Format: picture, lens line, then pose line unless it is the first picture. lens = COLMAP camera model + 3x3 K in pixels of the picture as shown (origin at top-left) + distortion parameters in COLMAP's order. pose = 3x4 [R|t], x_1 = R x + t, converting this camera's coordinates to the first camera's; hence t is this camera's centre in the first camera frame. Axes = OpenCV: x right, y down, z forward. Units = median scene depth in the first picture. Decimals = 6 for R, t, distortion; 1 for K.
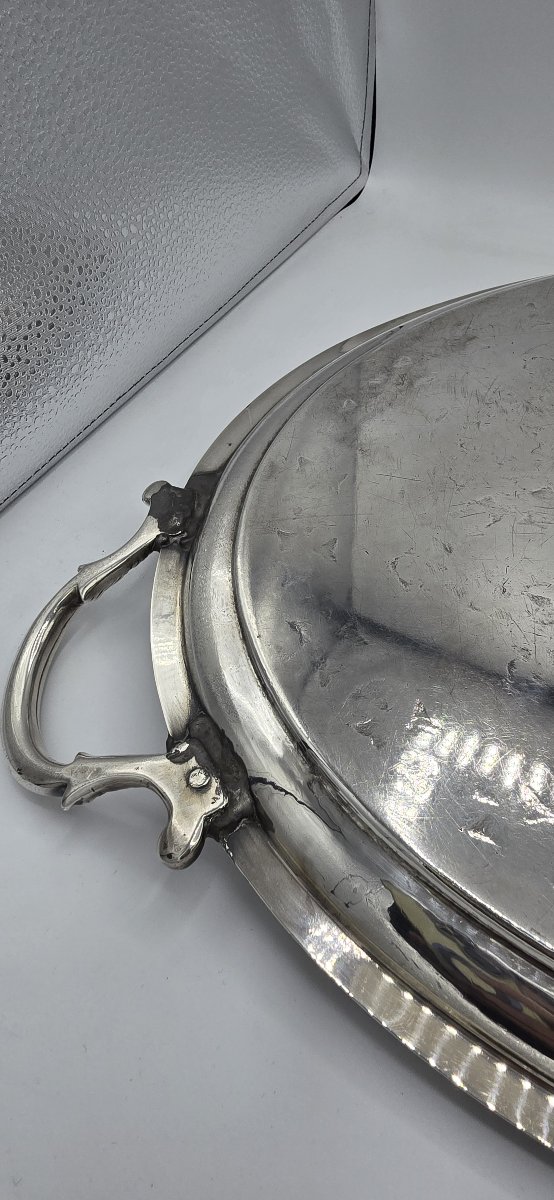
lens RADIAL K [[696.4, 0, 282.2], [0, 696.4, 599.3], [0, 0, 1]] dist [0.007818, -0.010521]
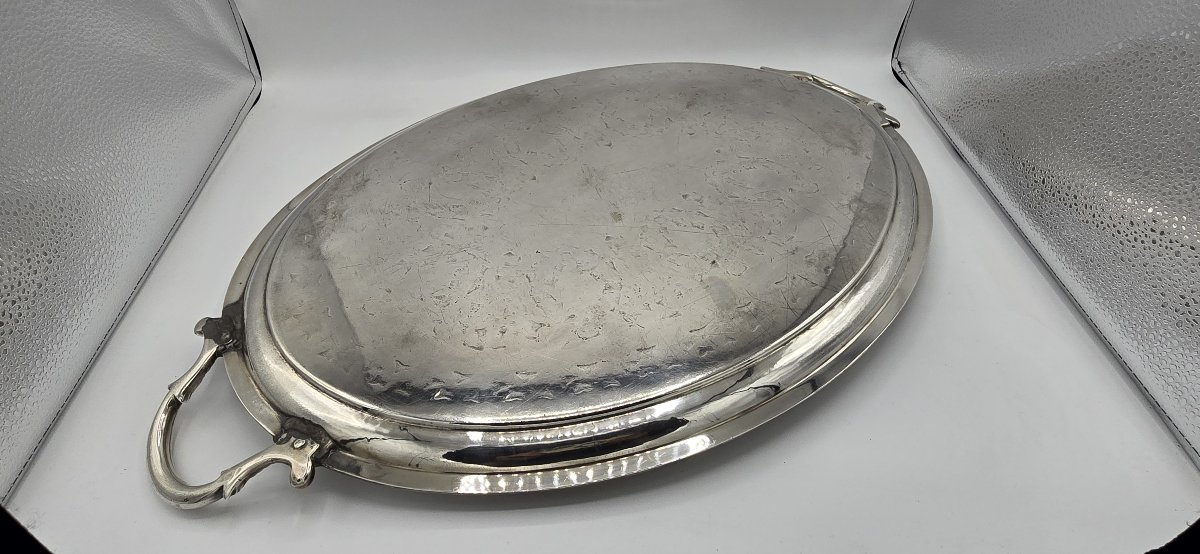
lens RADIAL K [[696.4, 0, 607.0], [0, 696.4, 275.7], [0, 0, 1]] dist [0.007818, -0.010521]
pose [[0.836010, -0.330170, 0.438264, -0.072565], [0.396355, 0.915707, -0.066211, 0.212934], [-0.379460, 0.229062, 0.896404, -0.801323]]
